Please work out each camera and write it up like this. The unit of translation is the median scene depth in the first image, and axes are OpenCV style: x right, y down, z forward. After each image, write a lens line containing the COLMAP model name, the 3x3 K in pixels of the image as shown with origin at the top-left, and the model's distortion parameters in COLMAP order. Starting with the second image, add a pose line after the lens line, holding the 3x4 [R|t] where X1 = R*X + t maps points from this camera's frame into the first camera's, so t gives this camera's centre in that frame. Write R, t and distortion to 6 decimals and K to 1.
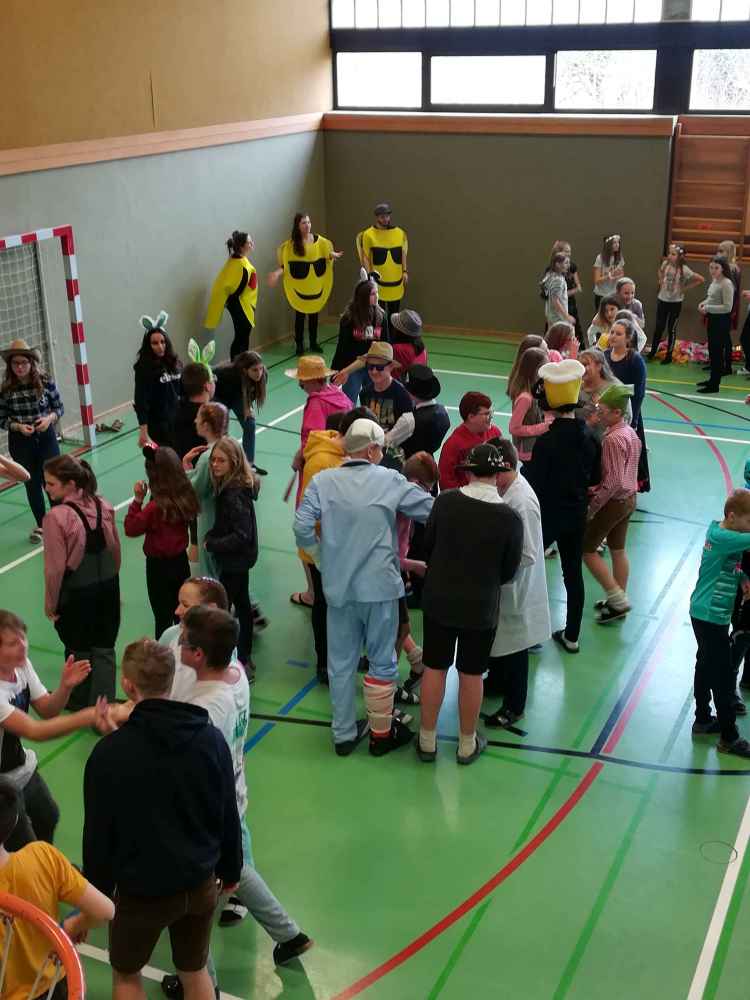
lens RADIAL K [[1191.3, 0, 356.2], [0, 1191.3, 499.0], [0, 0, 1]] dist [0.185691, -0.286360]
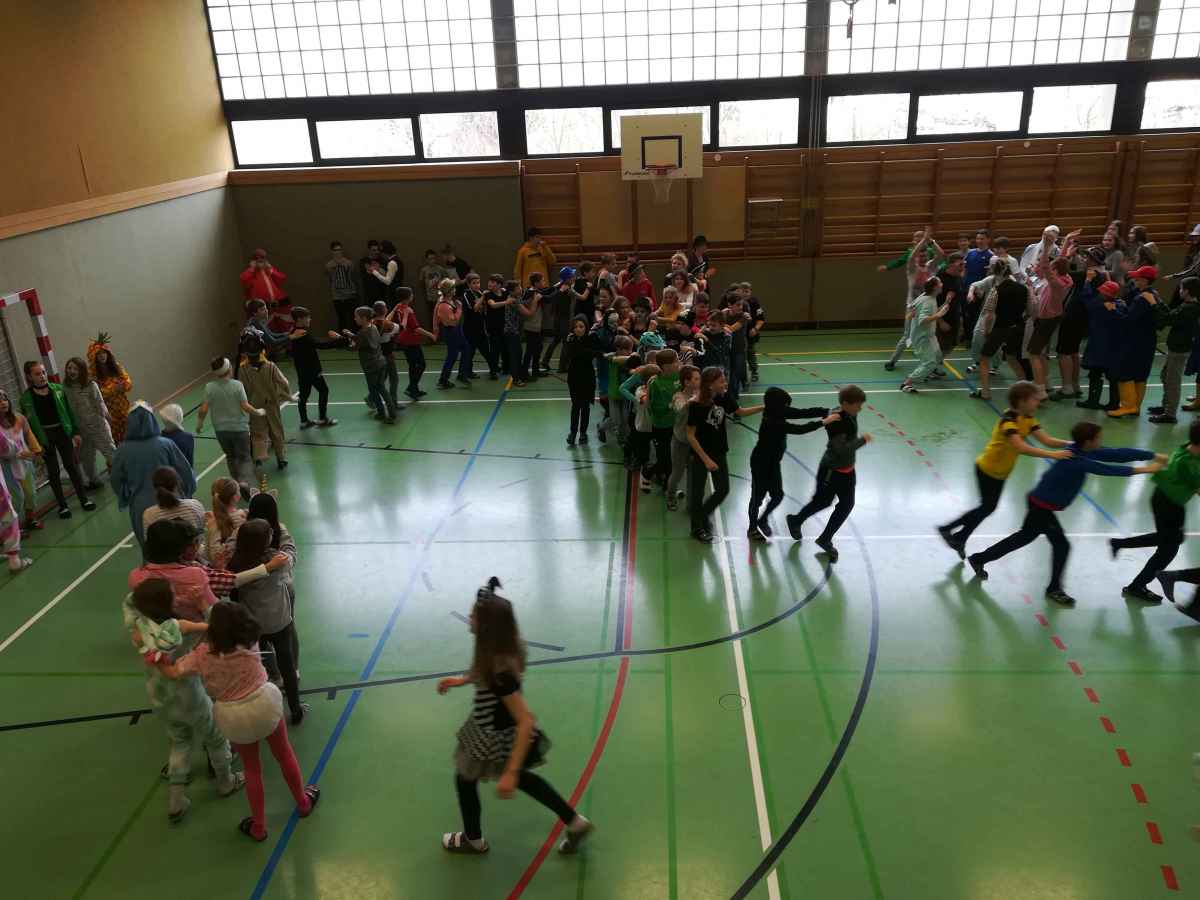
lens RADIAL K [[932.8, 0, 596.3], [0, 932.8, 456.3], [0, 0, 1]] dist [0.064464, -0.088320]
pose [[0.921903, -0.167872, 0.349160, -0.071048], [0.169363, 0.985198, 0.026493, -0.012434], [-0.348439, 0.034711, 0.936688, 0.034360]]
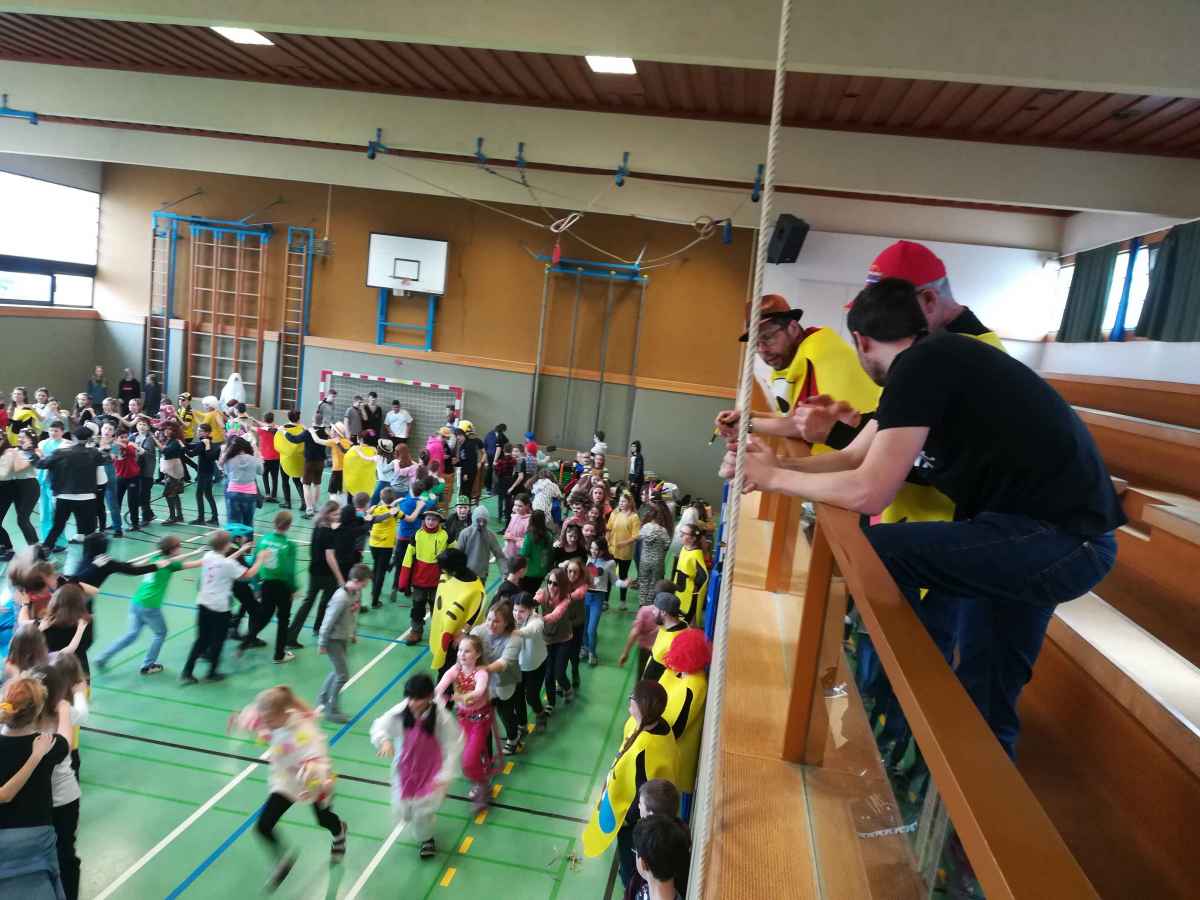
lens RADIAL K [[931.7, 0, 600.0], [0, 931.7, 450.0], [0, 0, 1]] dist [0.069089, -0.106813]
pose [[-0.294277, -0.149148, 0.944011, -1.224349], [0.238582, 0.945011, 0.223679, -0.203108], [-0.925462, 0.291048, -0.242511, 0.561648]]
